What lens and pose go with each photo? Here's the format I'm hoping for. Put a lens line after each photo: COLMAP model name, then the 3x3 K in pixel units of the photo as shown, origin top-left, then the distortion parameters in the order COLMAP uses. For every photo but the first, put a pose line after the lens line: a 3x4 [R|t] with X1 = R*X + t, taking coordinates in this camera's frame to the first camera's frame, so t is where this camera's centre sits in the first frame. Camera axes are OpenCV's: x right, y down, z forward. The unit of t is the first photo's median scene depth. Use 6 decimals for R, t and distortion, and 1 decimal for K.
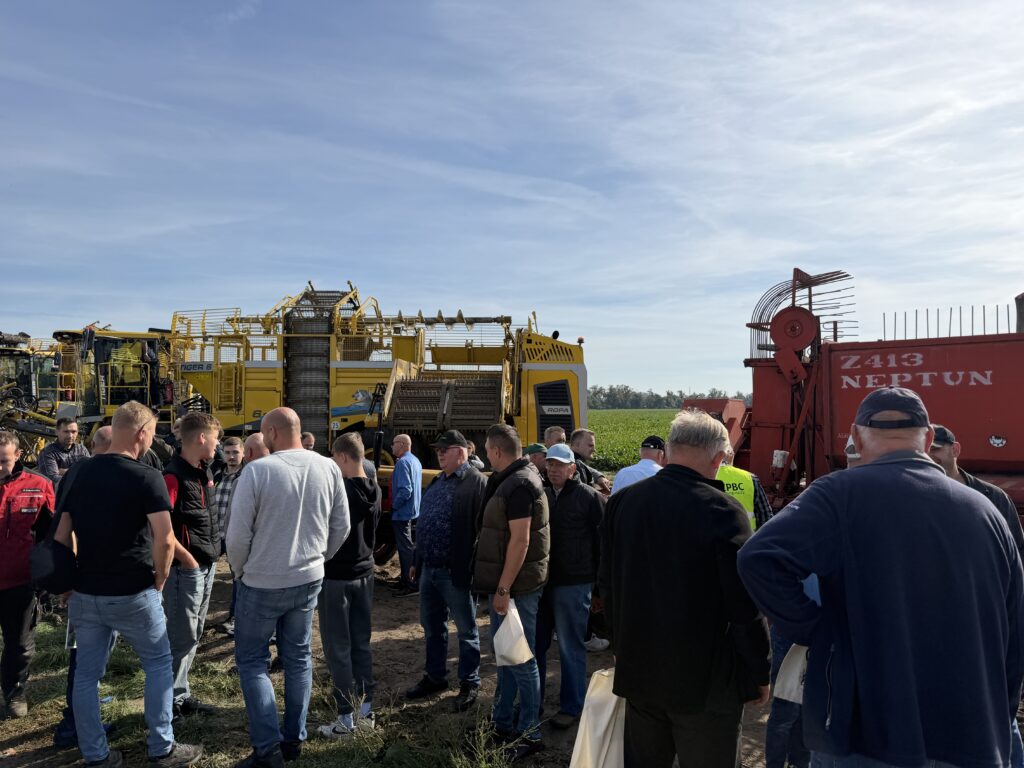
lens RADIAL K [[719.0, 0, 512.0], [0, 719.0, 384.0], [0, 0, 1]] dist [0.003818, 0.001228]
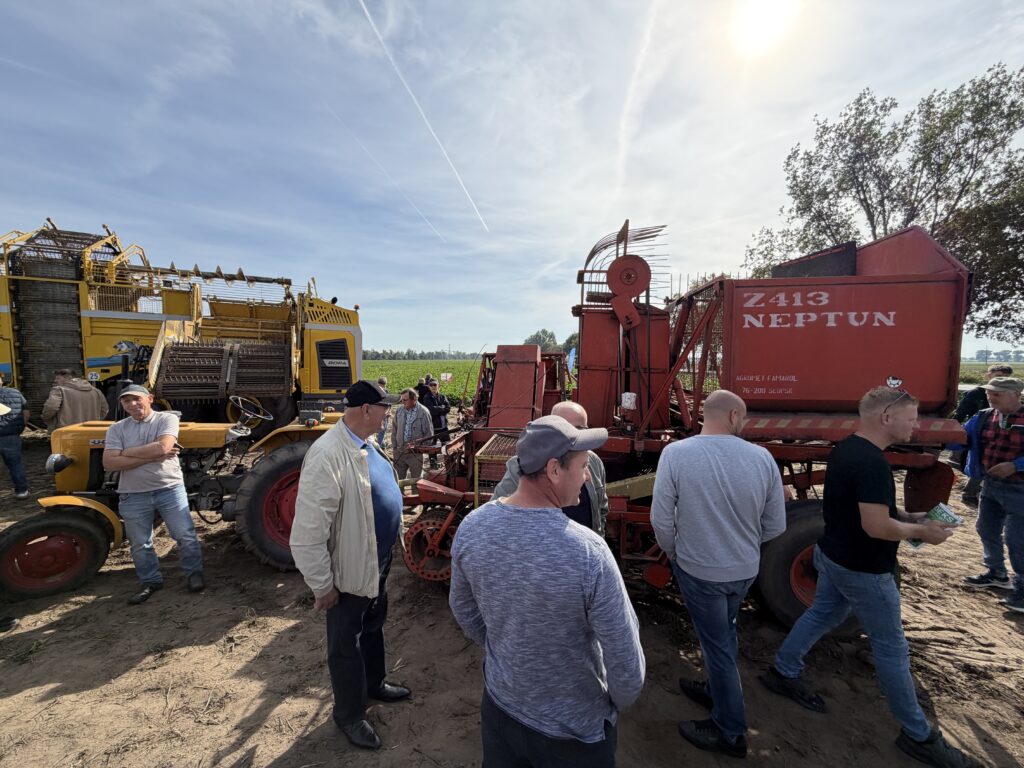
lens RADIAL K [[405.0, 0, 512.0], [0, 405.0, 384.0], [0, 0, 1]] dist [-0.026457, -0.000072]
pose [[0.866021, -0.016197, 0.499745, -0.024091], [-0.021311, 0.997371, 0.069254, 0.019407], [-0.499553, -0.070626, 0.863400, 0.277821]]
